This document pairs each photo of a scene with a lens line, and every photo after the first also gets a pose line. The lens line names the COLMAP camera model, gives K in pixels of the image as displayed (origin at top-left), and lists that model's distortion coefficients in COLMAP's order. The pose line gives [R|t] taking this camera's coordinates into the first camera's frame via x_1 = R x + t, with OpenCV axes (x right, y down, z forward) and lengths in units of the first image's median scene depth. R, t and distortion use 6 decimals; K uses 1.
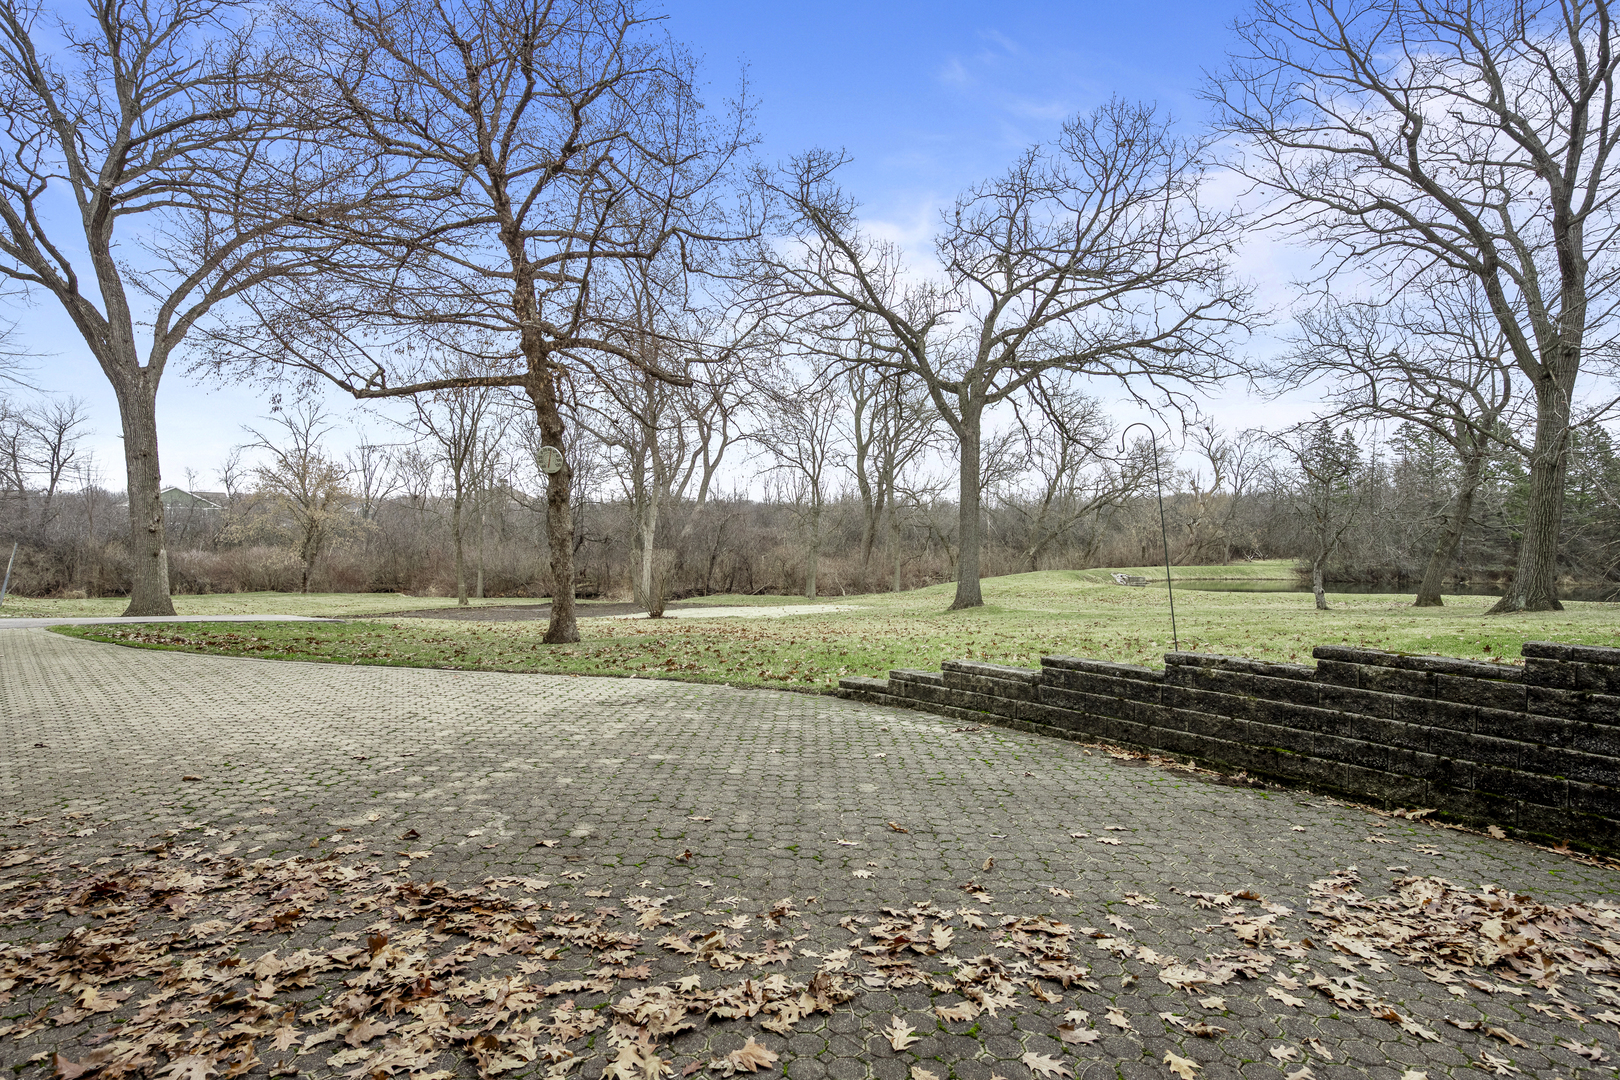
lens RADIAL K [[828.9, 0, 809.8], [0, 828.9, 521.6], [0, 0, 1]] dist [0.003470, 0.001012]
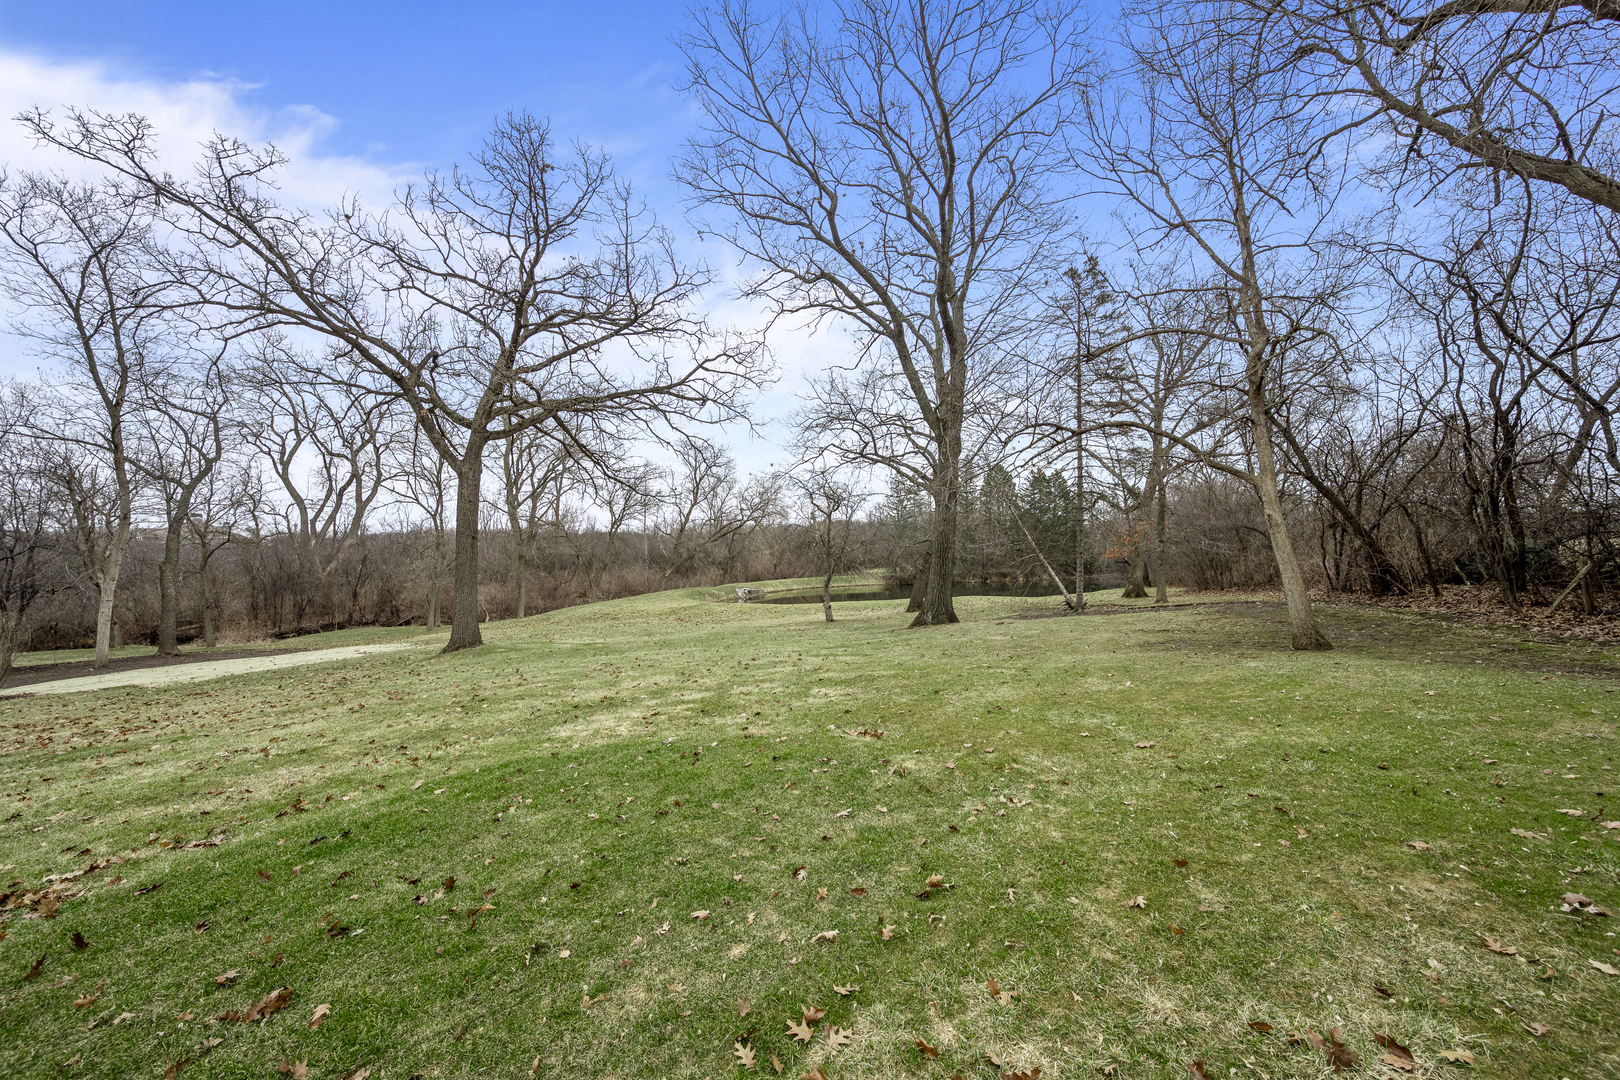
lens RADIAL K [[610.6, 0, 810.0], [0, 610.6, 540.0], [0, 0, 1]] dist [0.000301, 0.000029]
pose [[0.942993, -0.020683, 0.332169, 0.389848], [0.022385, 0.999749, -0.001296, -0.016455], [-0.332059, 0.008658, 0.943219, 0.219052]]
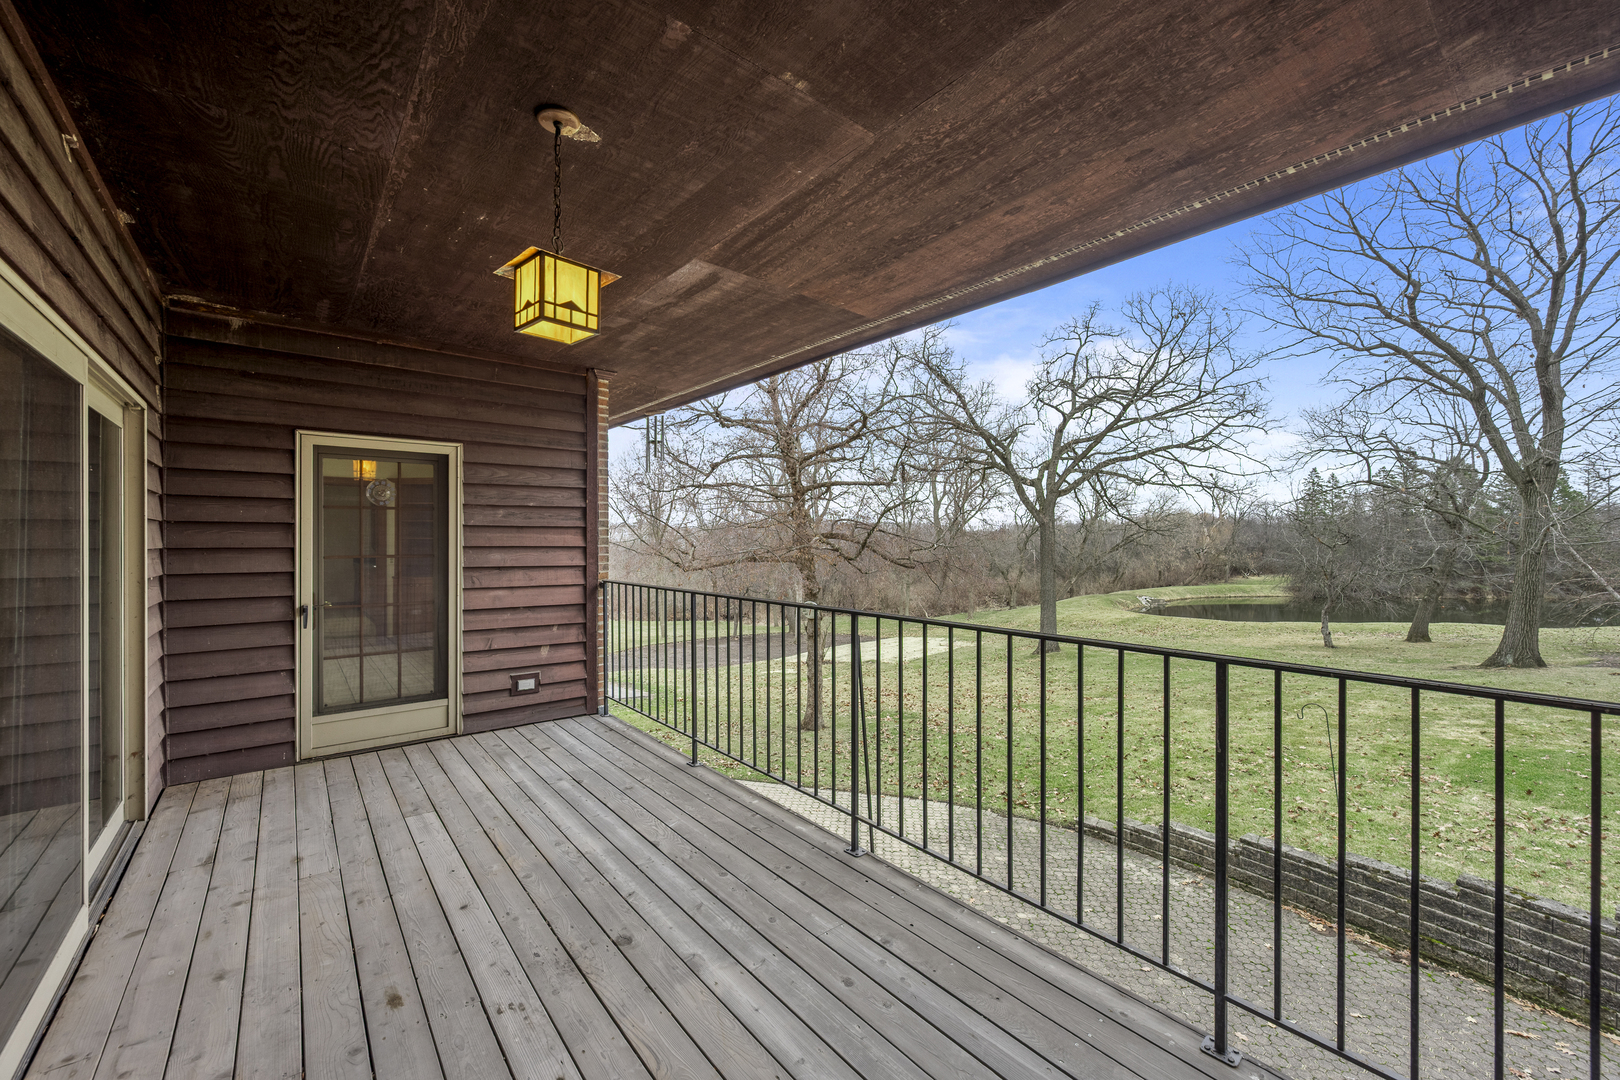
lens RADIAL K [[638.7, 0, 809.7], [0, 638.7, 536.1], [0, 0, 1]] dist [0.001056, 0.000162]
pose [[0.994910, -0.012331, -0.100012, -0.098134], [0.012609, 0.999918, 0.002144, -0.102041], [0.099977, -0.003394, 0.994984, -0.069298]]
